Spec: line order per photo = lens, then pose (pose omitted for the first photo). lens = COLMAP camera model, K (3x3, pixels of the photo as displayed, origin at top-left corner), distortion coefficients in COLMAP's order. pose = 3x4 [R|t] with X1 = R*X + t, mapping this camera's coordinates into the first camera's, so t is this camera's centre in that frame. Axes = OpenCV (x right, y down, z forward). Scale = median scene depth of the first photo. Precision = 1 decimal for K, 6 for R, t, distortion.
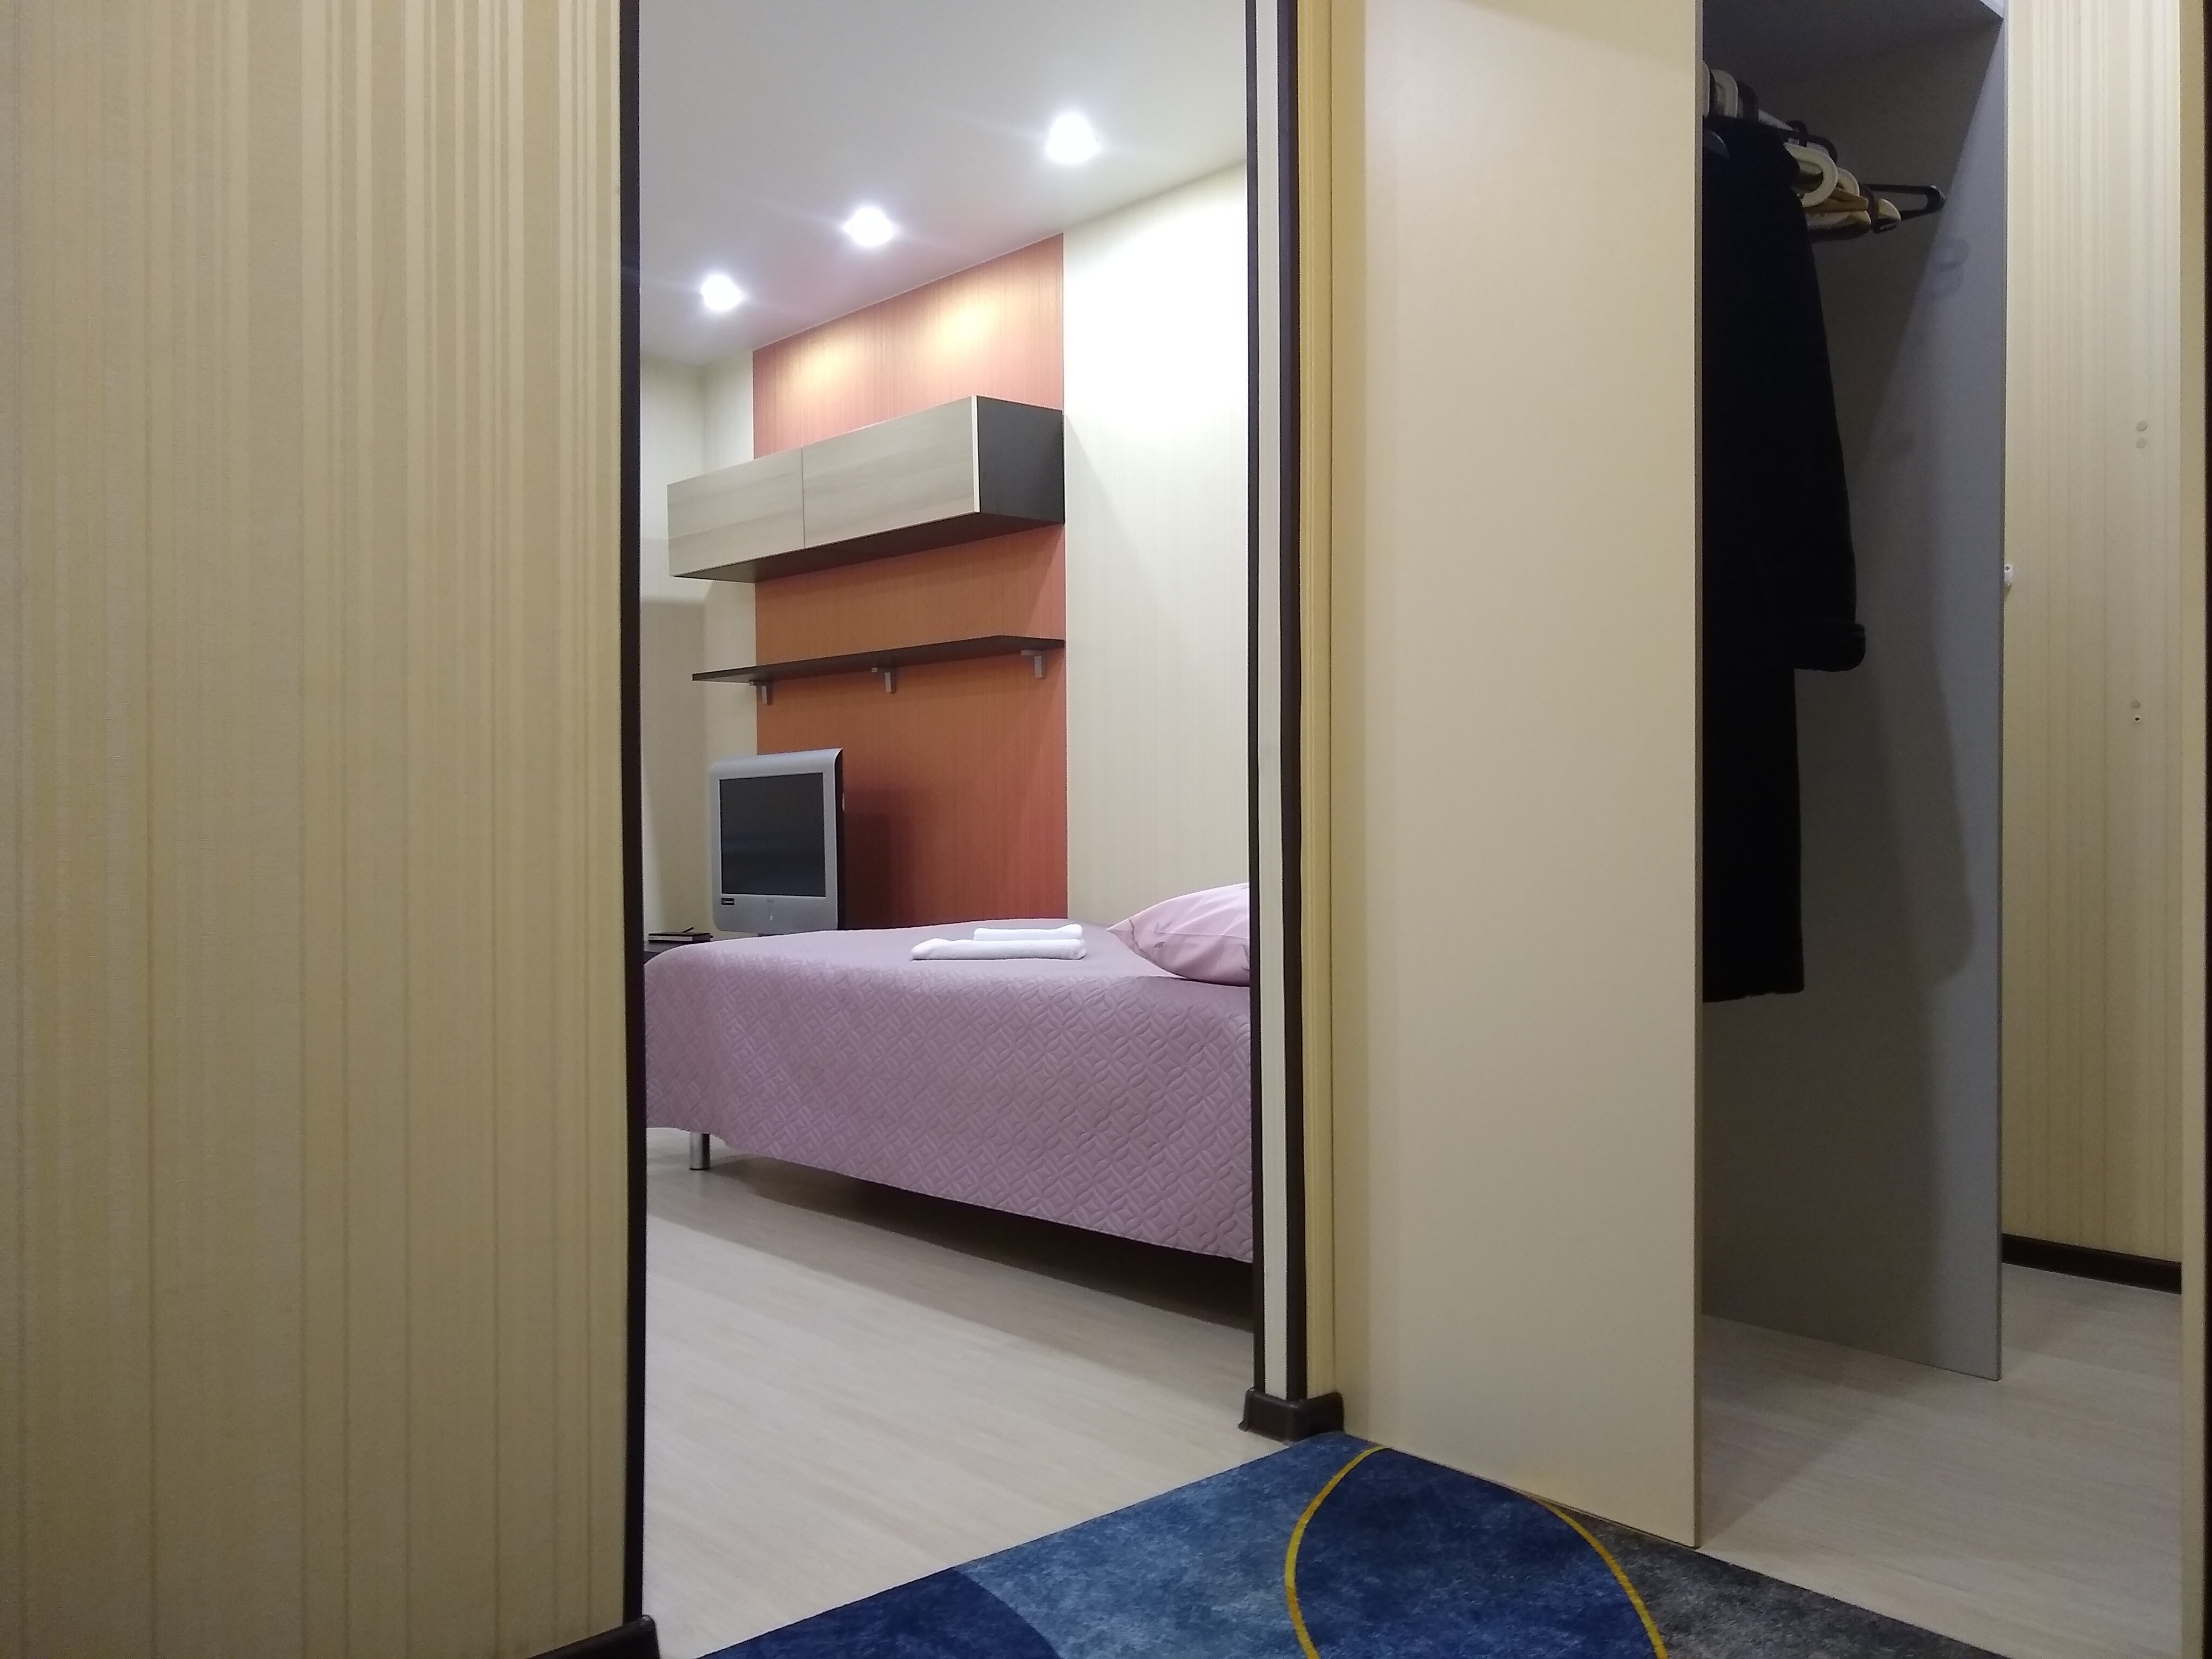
lens RADIAL K [[1706.1, 0, 1106.0], [0, 1706.1, 829.5], [0, 0, 1]] dist [0.007419, -0.030197]
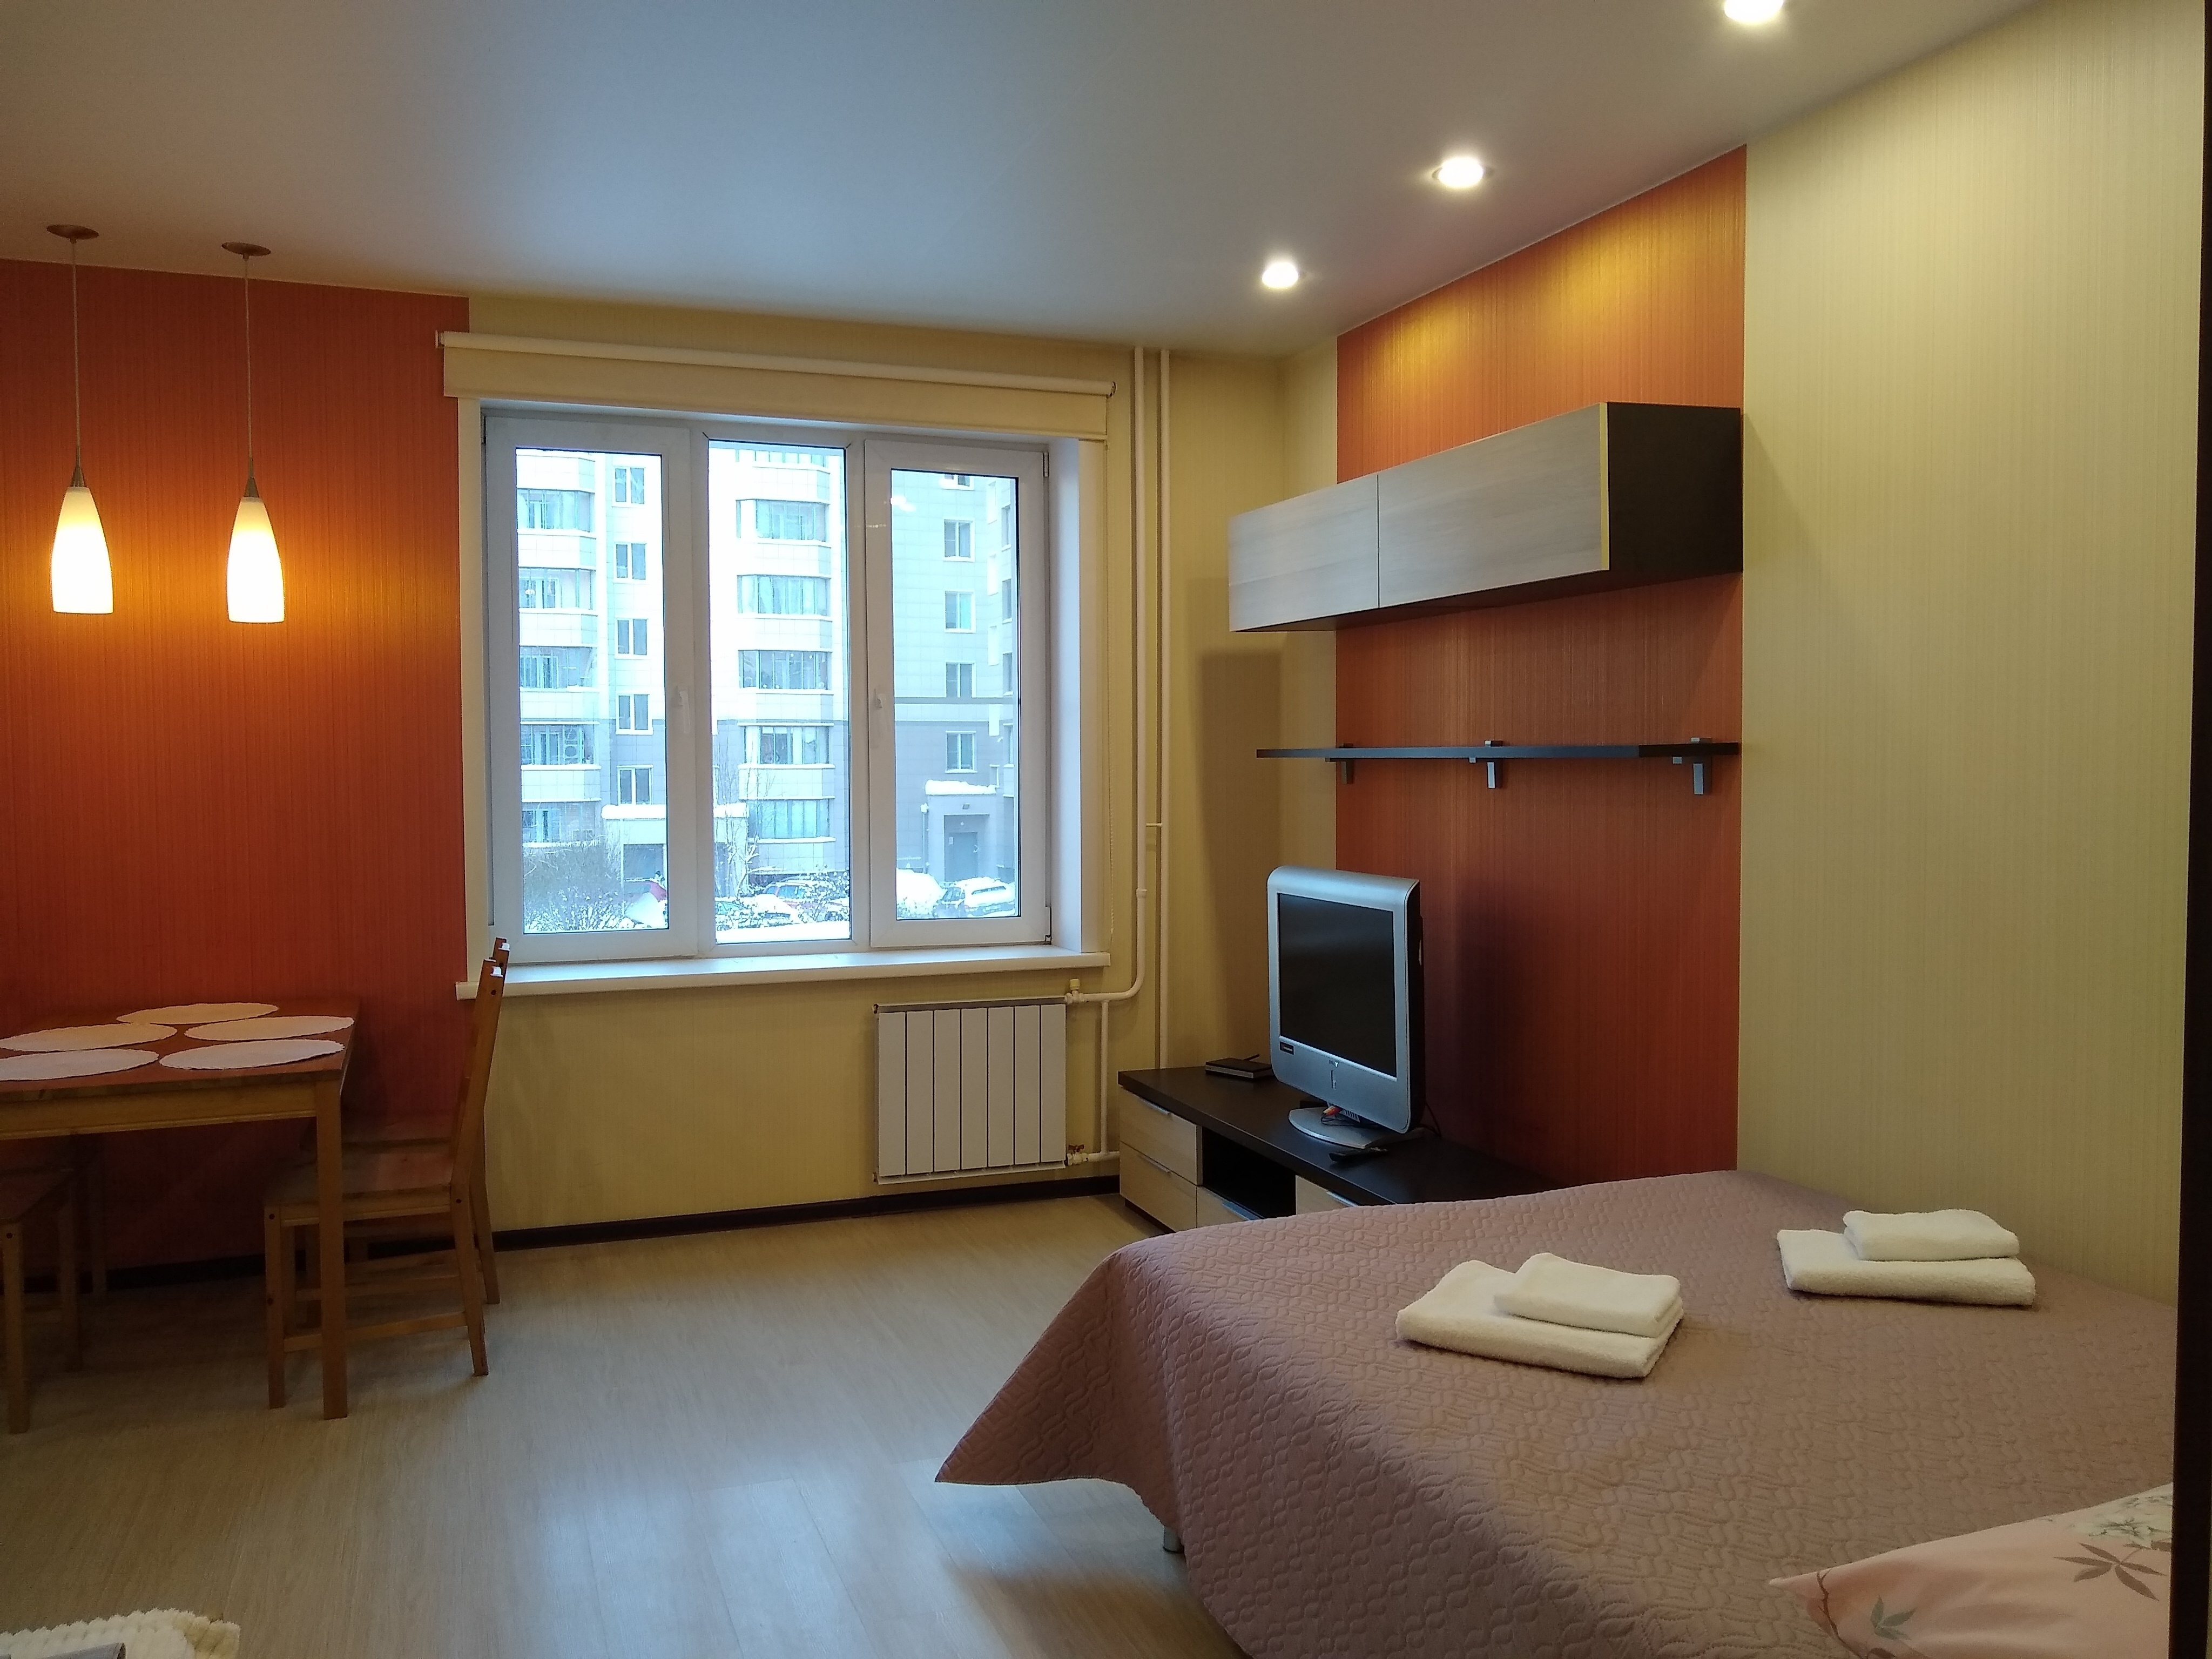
lens RADIAL K [[1741.7, 0, 1106.0], [0, 1741.7, 829.5], [0, 0, 1]] dist [-0.018611, 0.004034]
pose [[0.925611, 0.015925, -0.378141, 0.004882], [-0.003766, 0.999452, 0.032873, -0.096980], [0.378457, -0.029003, 0.925164, 0.252206]]
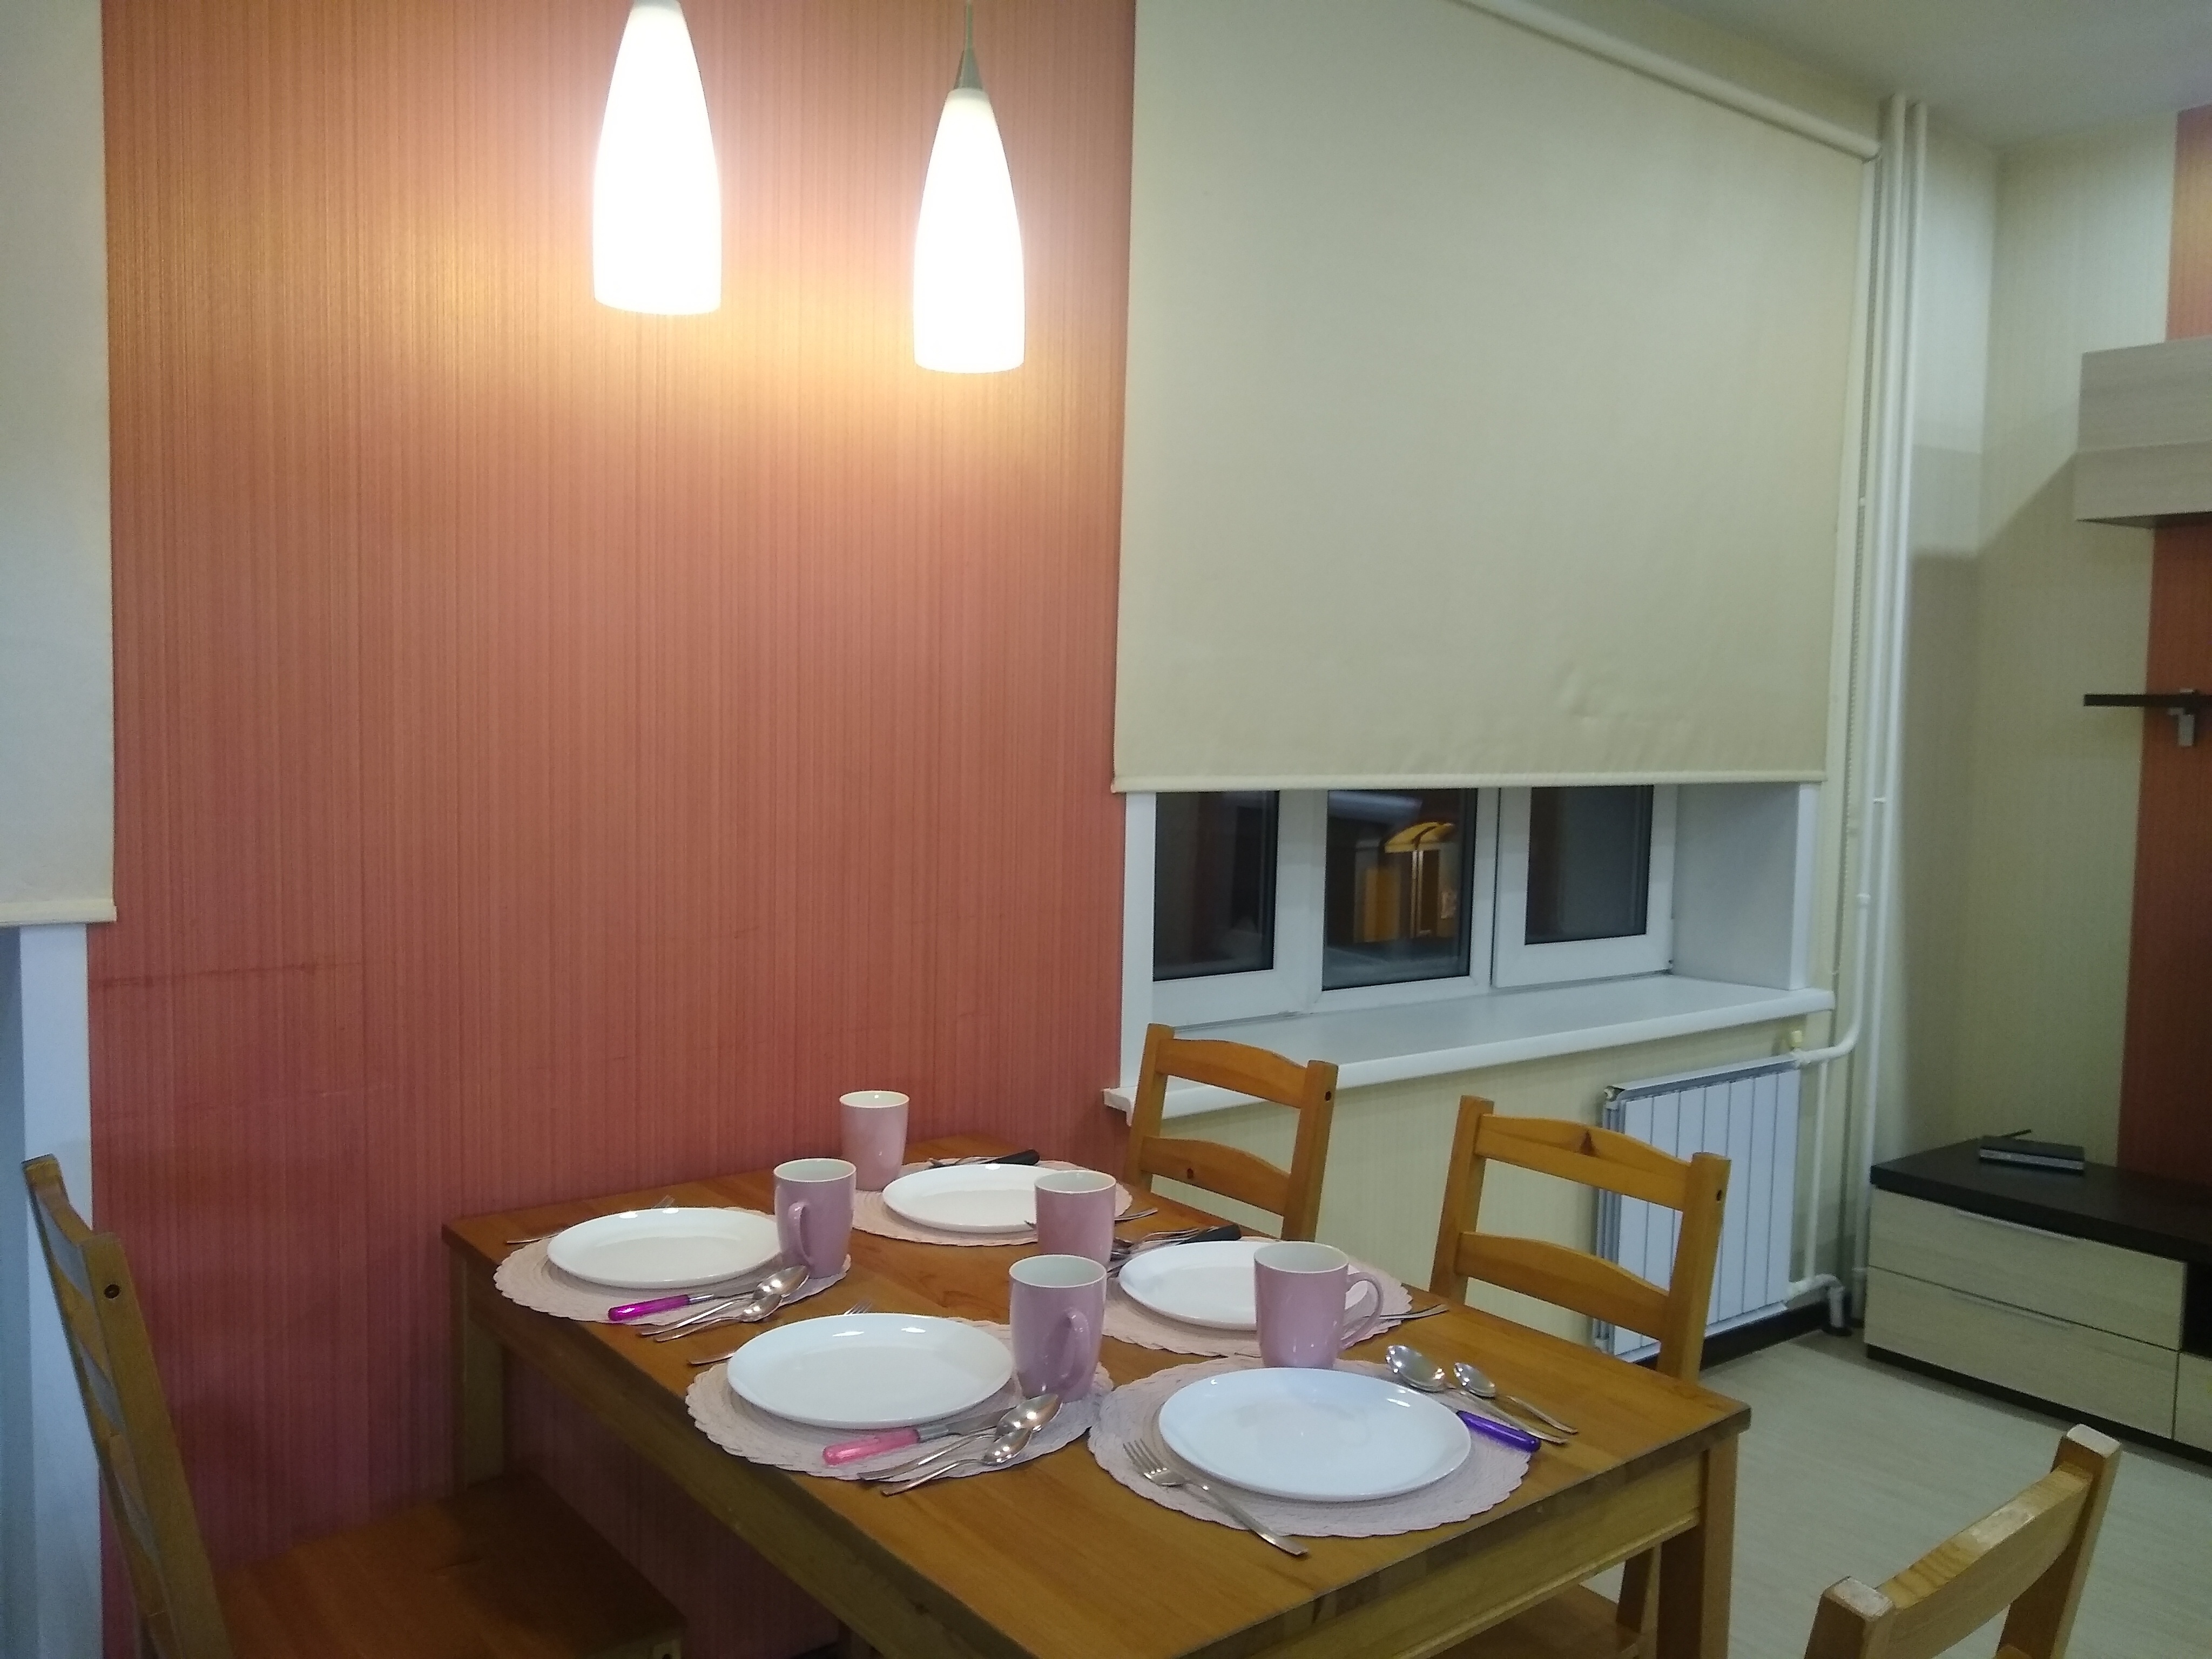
lens RADIAL K [[1706.1, 0, 1106.0], [0, 1706.1, 829.5], [0, 0, 1]] dist [0.007419, -0.030197]
pose [[0.994666, 0.030164, -0.098639, -0.611847], [-0.023246, 0.997238, 0.070544, -0.095546], [0.100494, -0.067875, 0.992620, 0.493214]]
